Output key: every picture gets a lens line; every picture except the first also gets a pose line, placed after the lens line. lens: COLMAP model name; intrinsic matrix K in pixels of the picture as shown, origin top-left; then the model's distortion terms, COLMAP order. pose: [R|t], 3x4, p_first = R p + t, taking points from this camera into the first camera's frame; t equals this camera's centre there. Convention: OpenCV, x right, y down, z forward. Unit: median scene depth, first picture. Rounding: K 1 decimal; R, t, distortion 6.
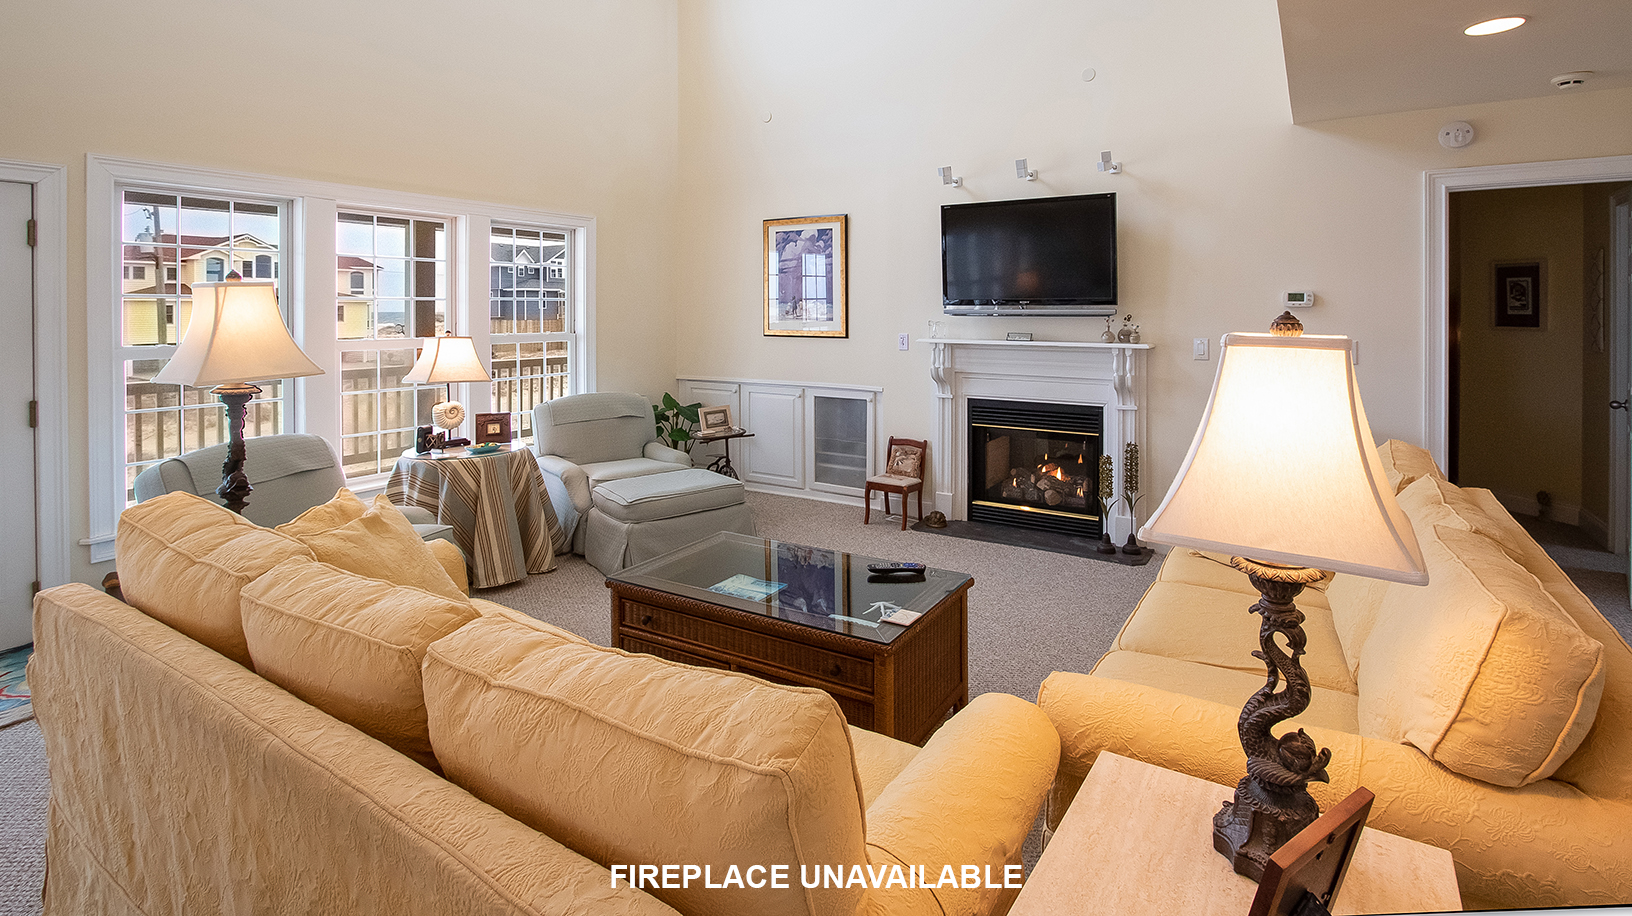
lens RADIAL K [[772.0, 0, 813.8], [0, 772.0, 307.6], [0, 0, 1]] dist [-0.023678, 0.001663]
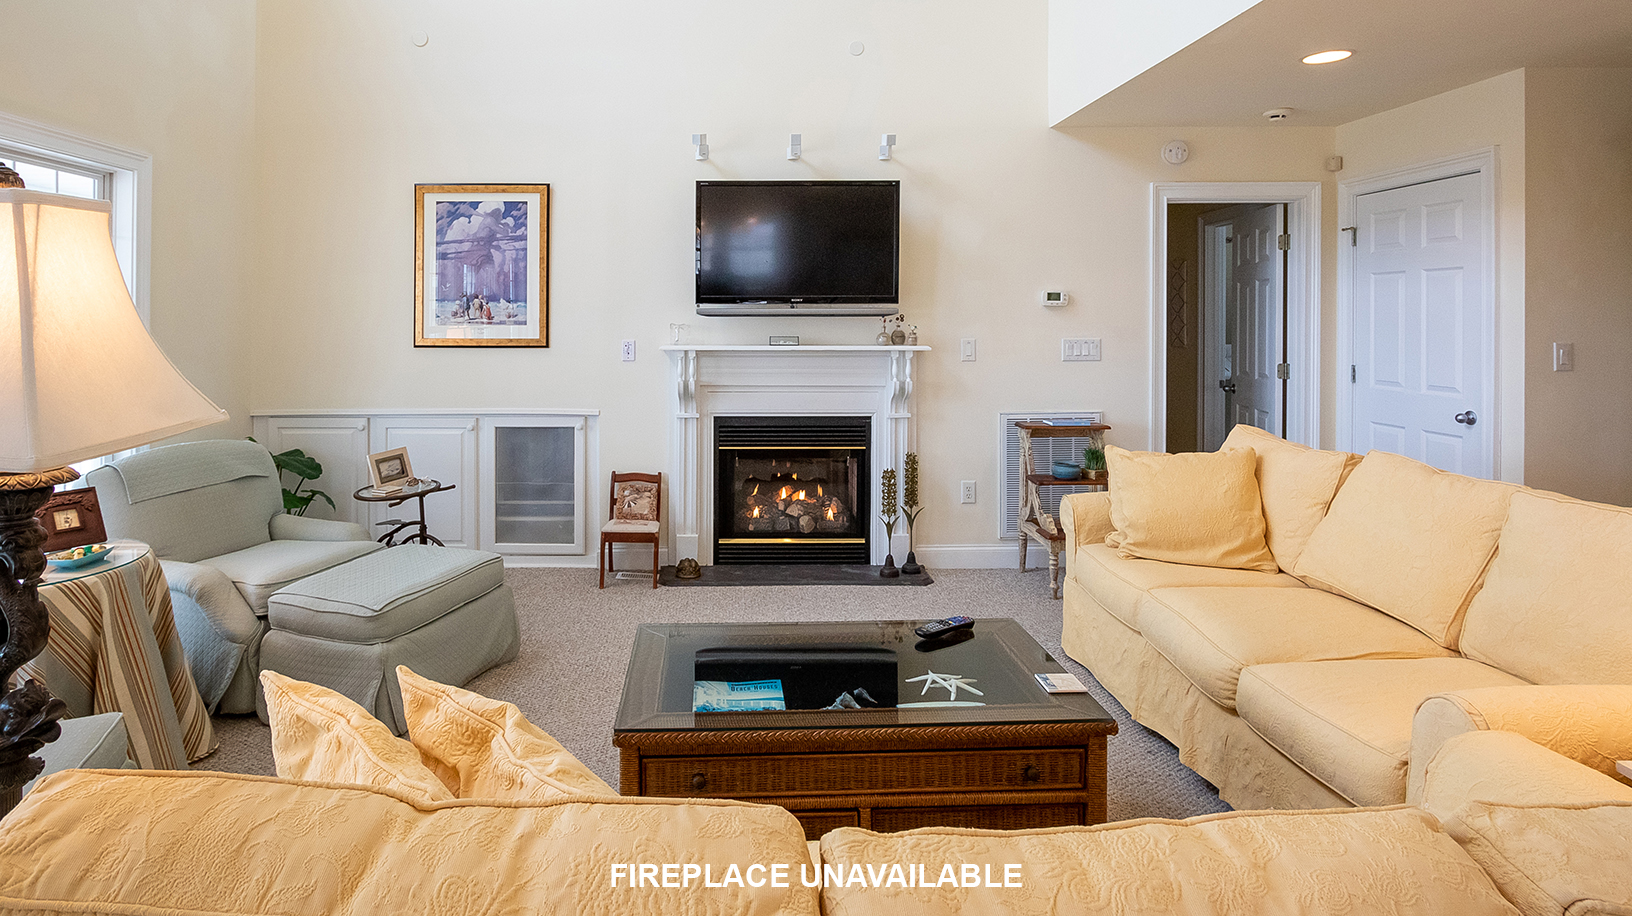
lens RADIAL K [[886.8, 0, 749.9], [0, 886.8, 313.6], [0, 0, 1]] dist [-0.012682, 0.003252]
pose [[0.846571, 0.002359, 0.532271, -0.275607], [0.000424, 0.999987, -0.005107, 0.011628], [-0.532276, 0.004549, 0.846559, 0.171909]]
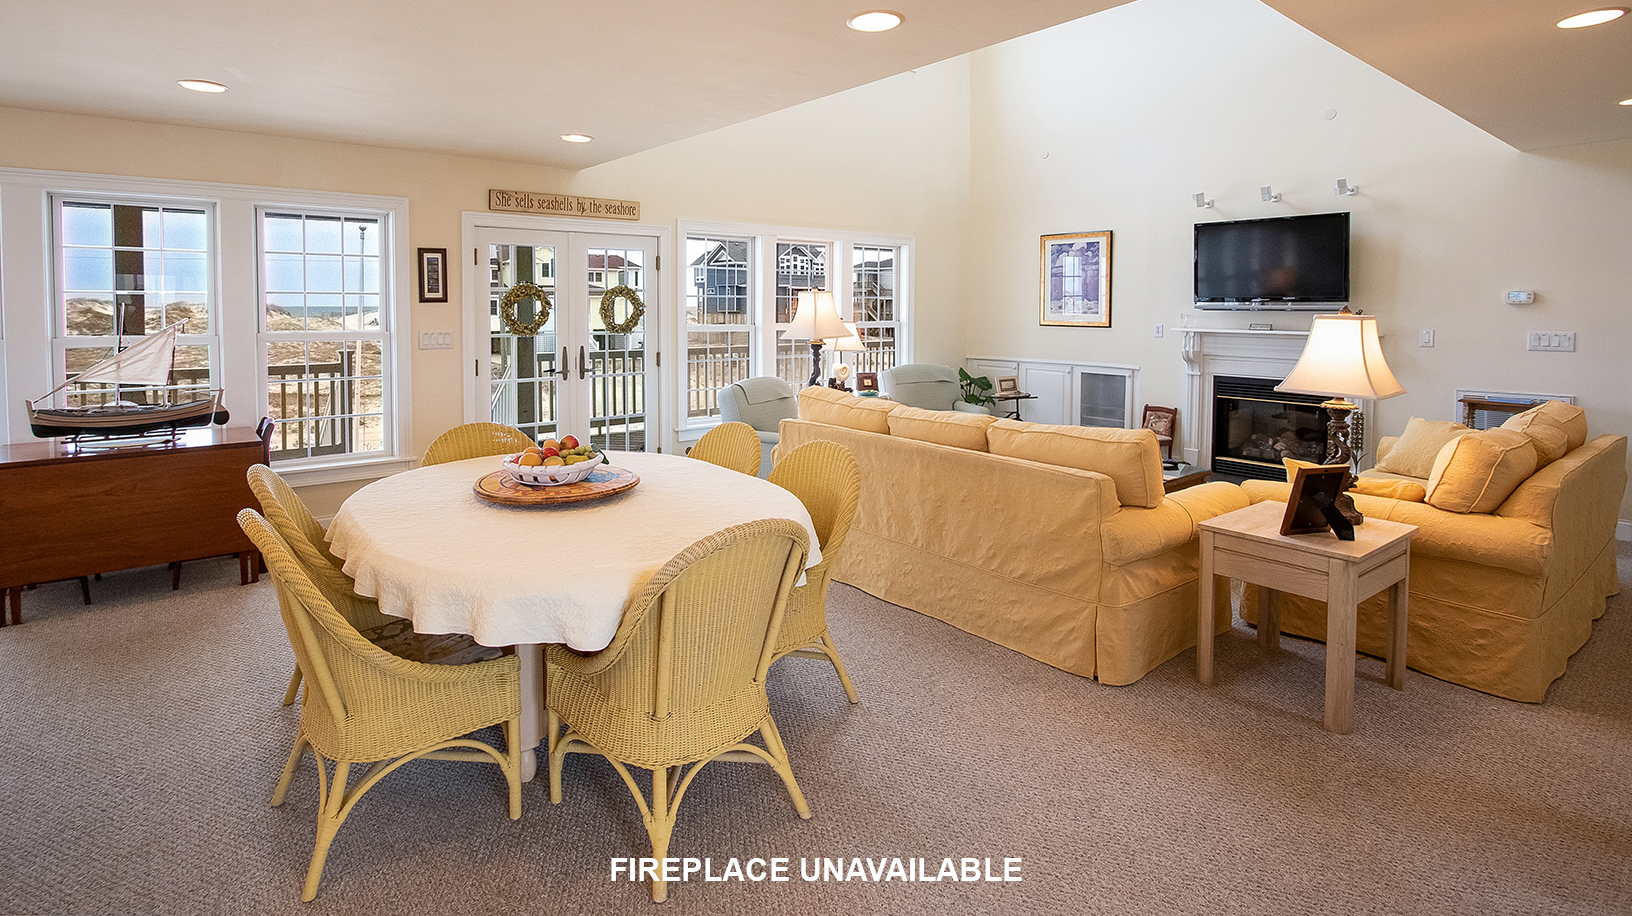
lens RADIAL K [[766.2, 0, 795.4], [0, 766.2, 339.5], [0, 0, 1]] dist [-0.006951, -0.000781]
pose [[0.951324, 0.015721, -0.307790, -0.068490], [-0.001279, 0.998891, 0.047068, 0.000357], [0.308189, -0.044383, 0.950289, -0.402636]]
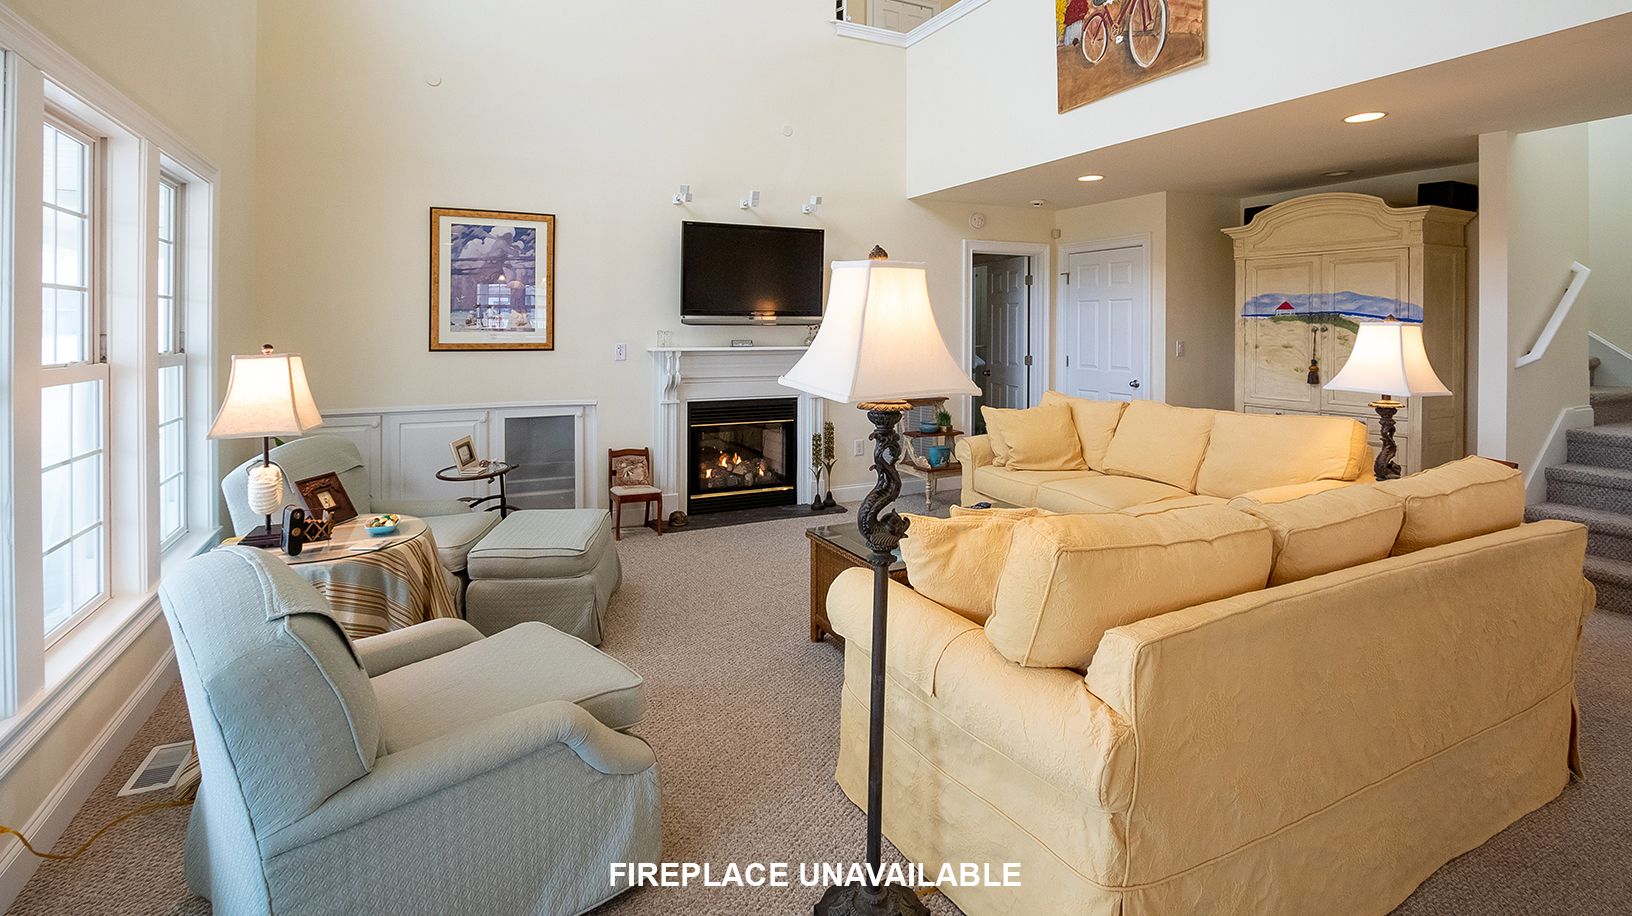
lens RADIAL K [[758.3, 0, 828.9], [0, 758.3, 336.9], [0, 0, 1]] dist [-0.012923, 0.000269]
pose [[0.533549, -0.009967, 0.845711, -0.591676], [-0.002619, 0.999906, 0.013436, 0.011475], [-0.845765, -0.009384, 0.533472, 0.267121]]
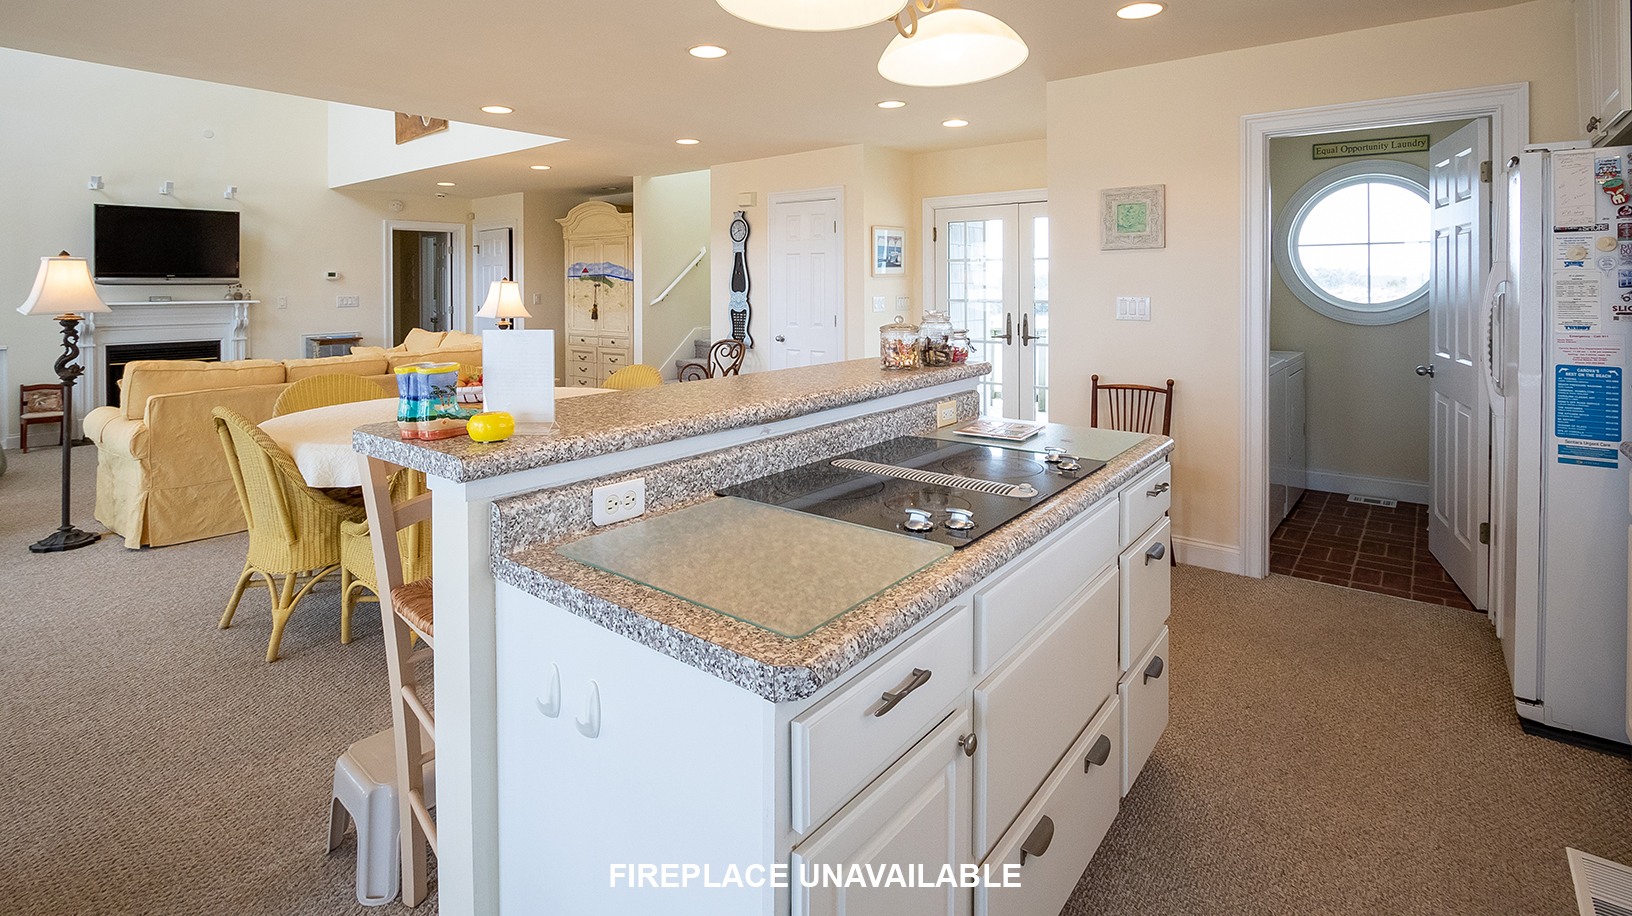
lens RADIAL K [[766.2, 0, 788.7], [0, 766.2, 290.2], [0, 0, 1]] dist [-0.006951, -0.000781]
pose [[0.154844, -0.007607, 0.987910, -0.944432], [0.003372, 0.999969, 0.007171, 0.013431], [-0.987933, 0.002221, 0.154865, -0.404395]]
